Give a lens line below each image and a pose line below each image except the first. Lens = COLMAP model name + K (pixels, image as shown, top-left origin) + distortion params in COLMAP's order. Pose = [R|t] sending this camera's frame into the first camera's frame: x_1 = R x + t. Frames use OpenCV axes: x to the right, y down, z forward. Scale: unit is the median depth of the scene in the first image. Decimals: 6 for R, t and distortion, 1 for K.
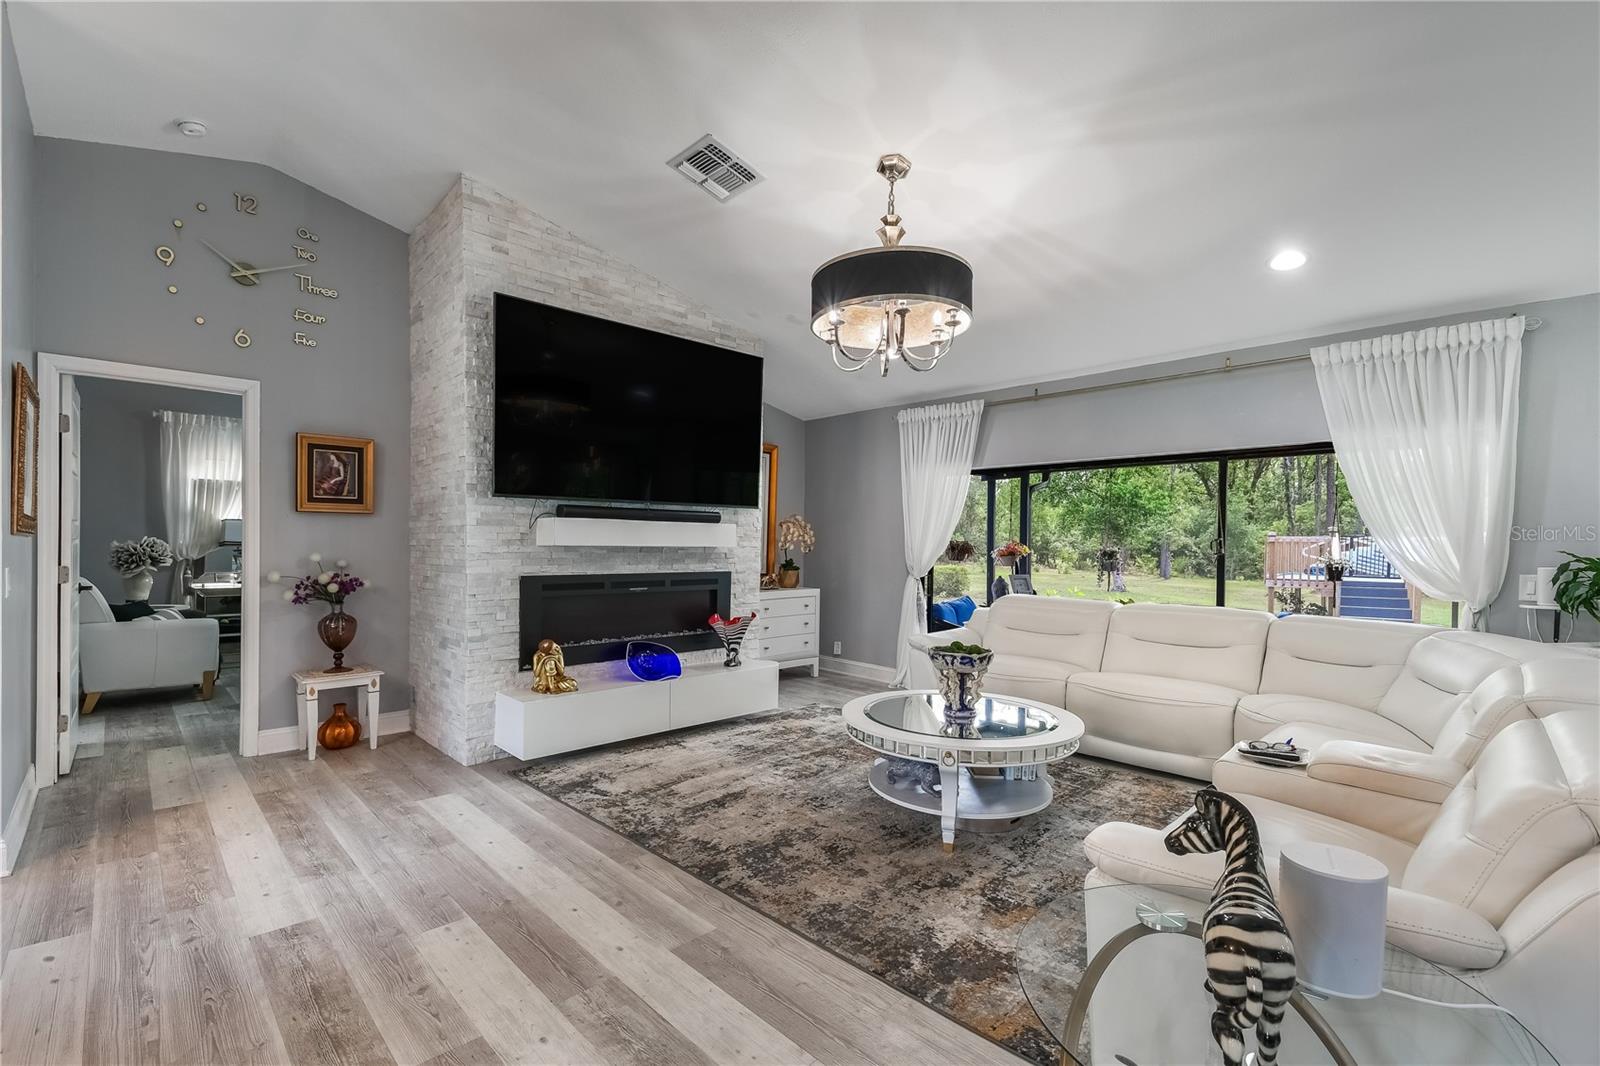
lens RADIAL K [[719.1, 0, 777.9], [0, 719.1, 561.3], [0, 0, 1]] dist [0.011540, -0.008315]
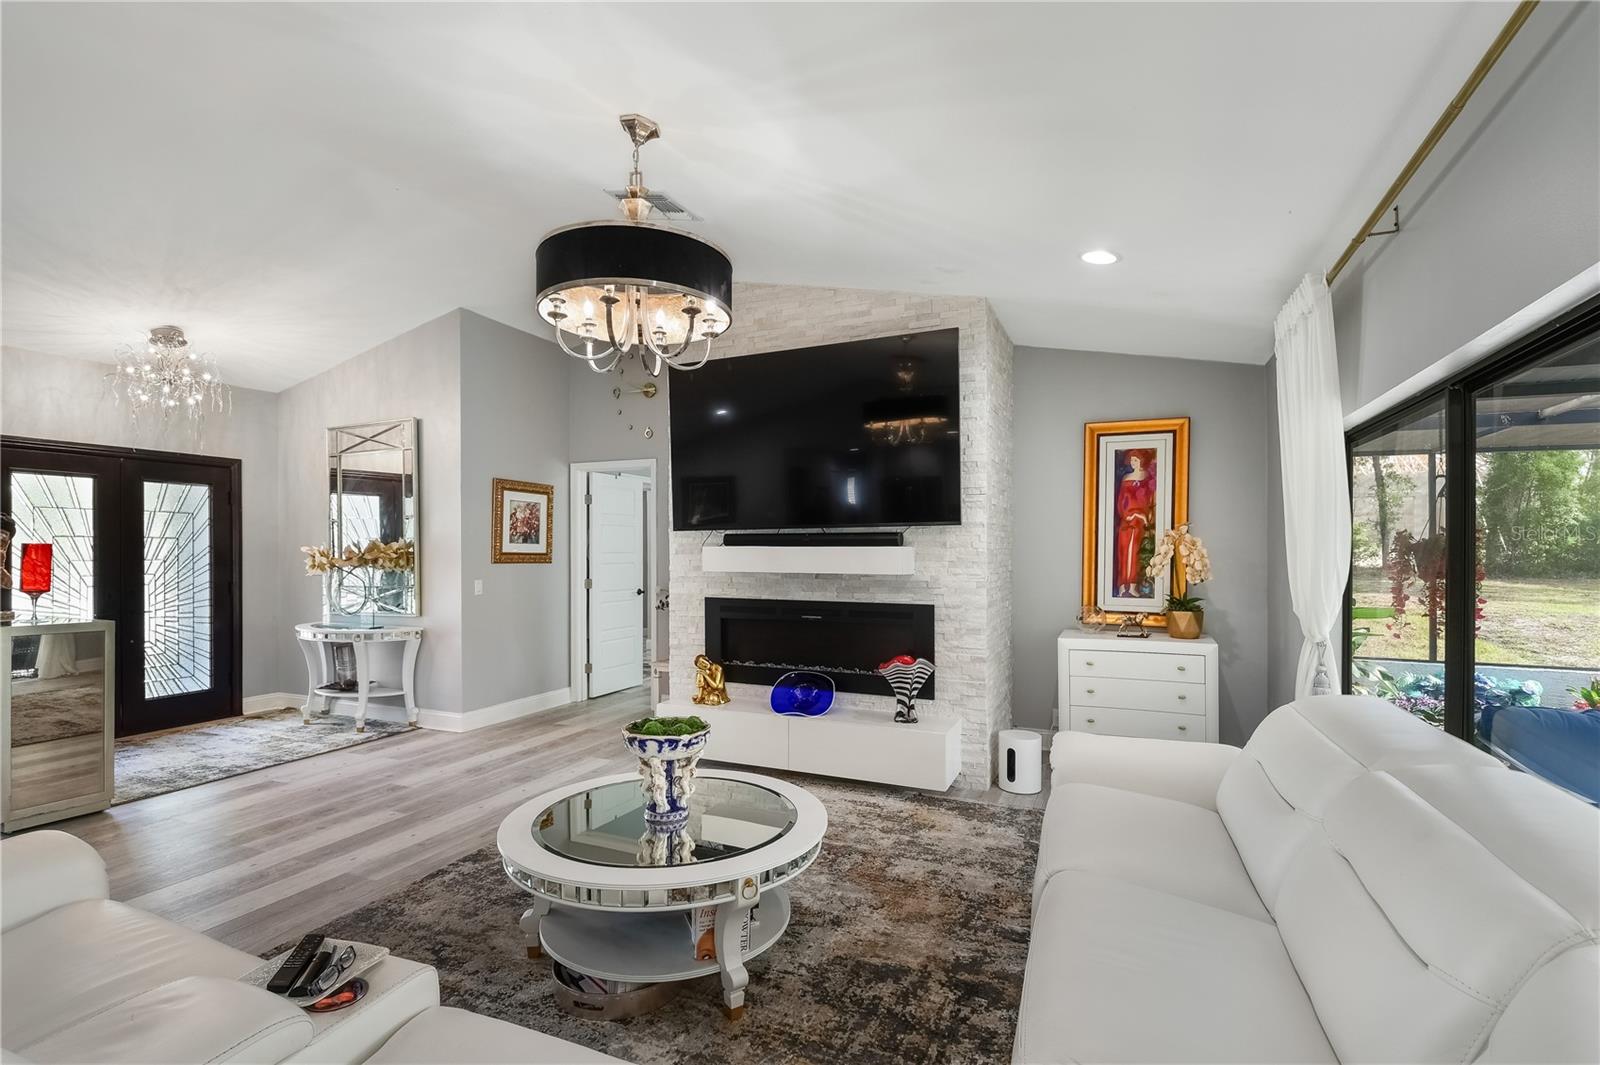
lens RADIAL K [[750.5, 0, 769.3], [0, 750.5, 546.6], [0, 0, 1]] dist [0.023027, -0.027989]
pose [[0.367952, -0.014754, -0.929728, 0.838404], [-0.018267, 0.999566, -0.023092, -0.036580], [0.929665, 0.025480, 0.367523, 0.676097]]
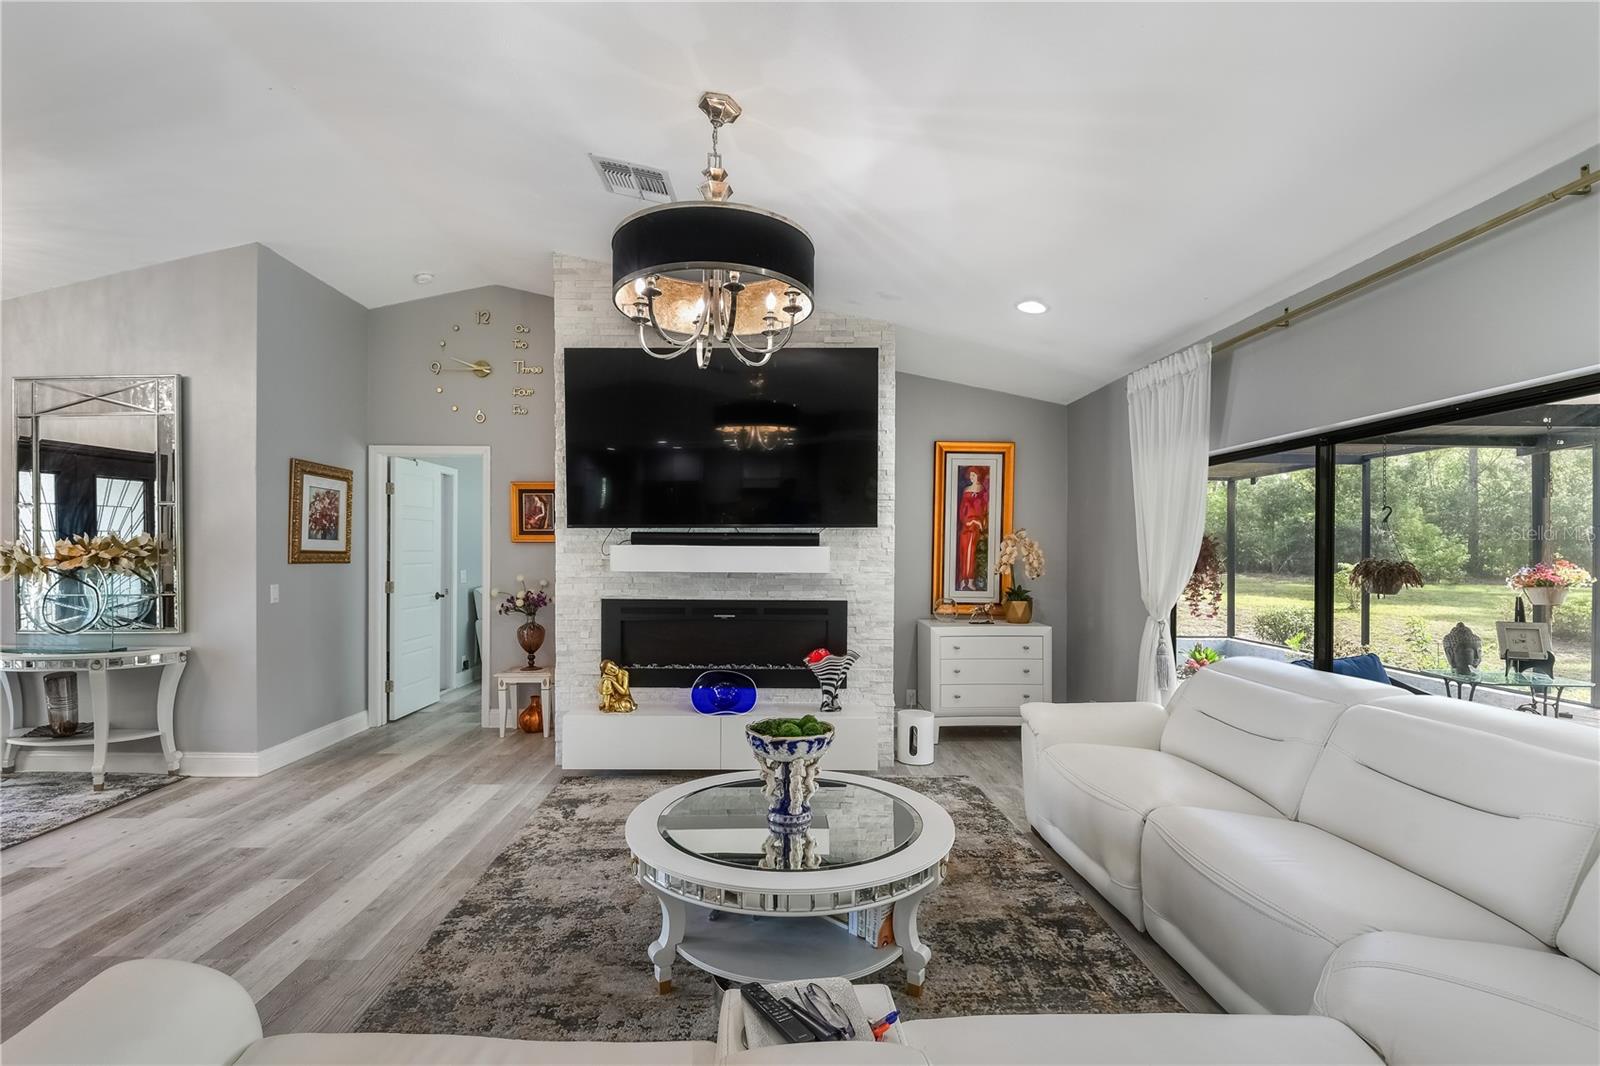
lens RADIAL K [[750.5, 0, 769.3], [0, 750.5, 547.1], [0, 0, 1]] dist [0.023027, -0.027989]
pose [[0.726389, -0.009885, -0.687213, 0.634542], [-0.013706, 0.999489, -0.028864, -0.030022], [0.687147, 0.030386, 0.725883, 0.360387]]
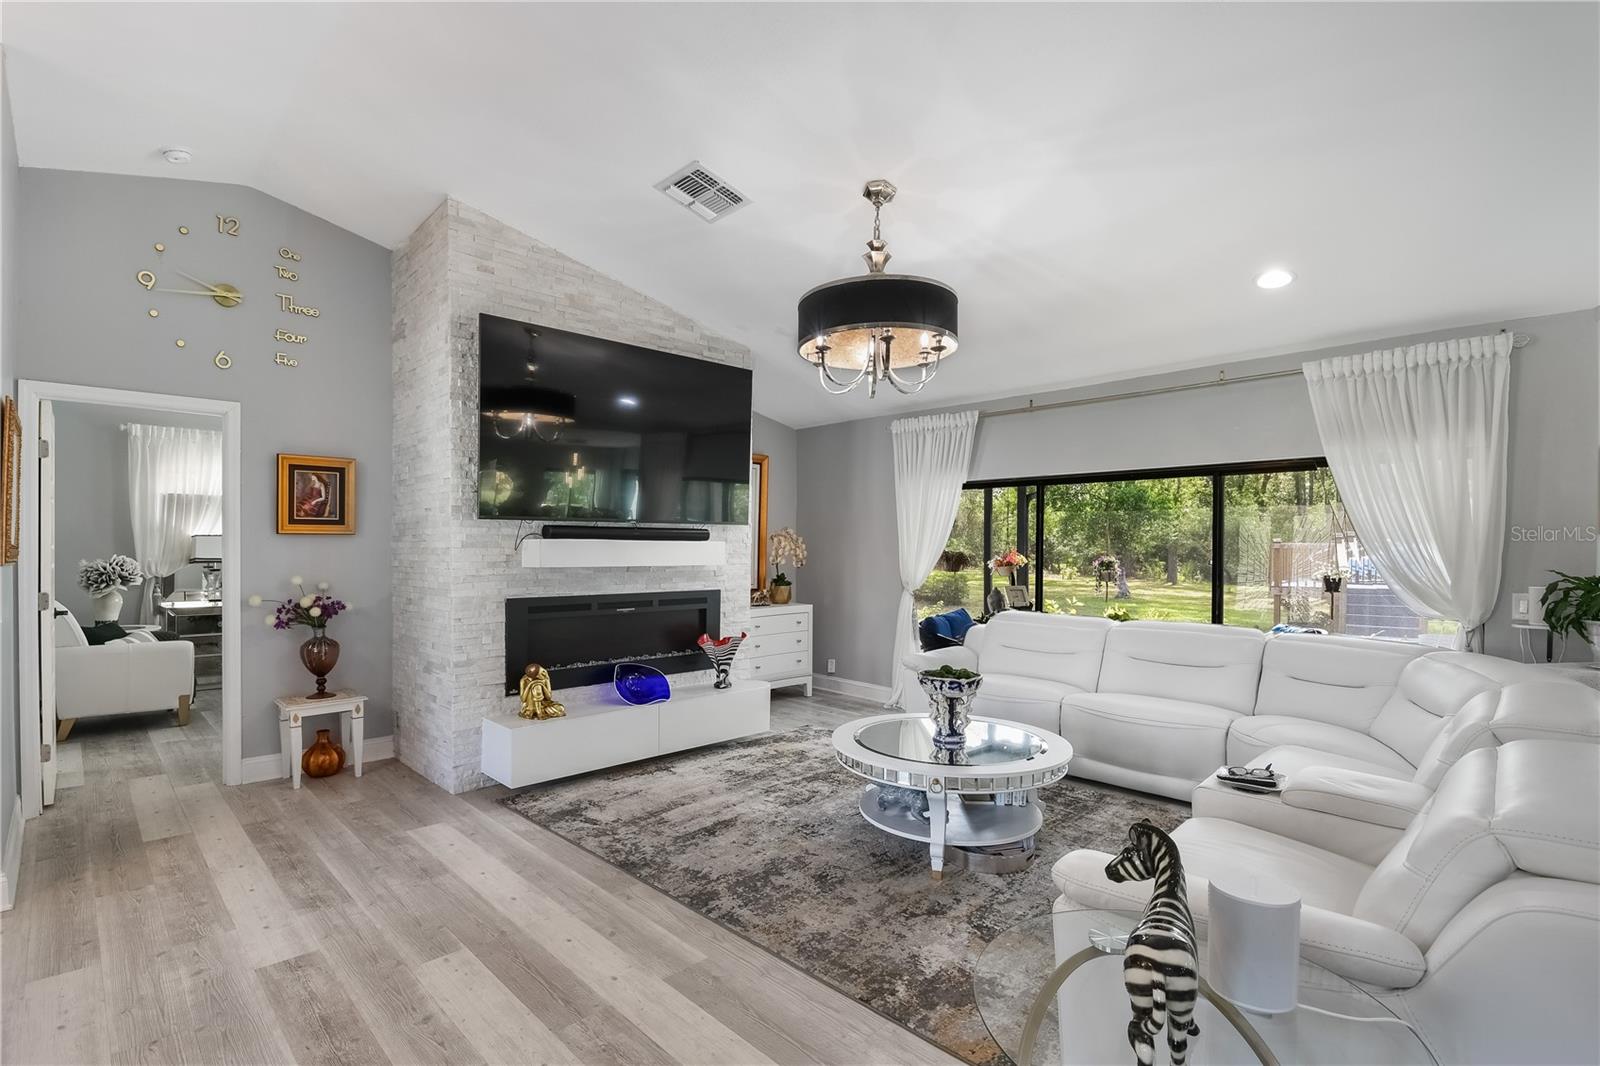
lens RADIAL K [[766.7, 0, 770.3], [0, 766.7, 549.5], [0, 0, 1]] dist [0.000707, -0.000398]
pose [[0.999963, -0.008442, -0.001550, 0.005725], [0.008407, 0.999738, -0.021309, -0.022599], [0.001730, 0.021295, 0.999772, -0.049691]]
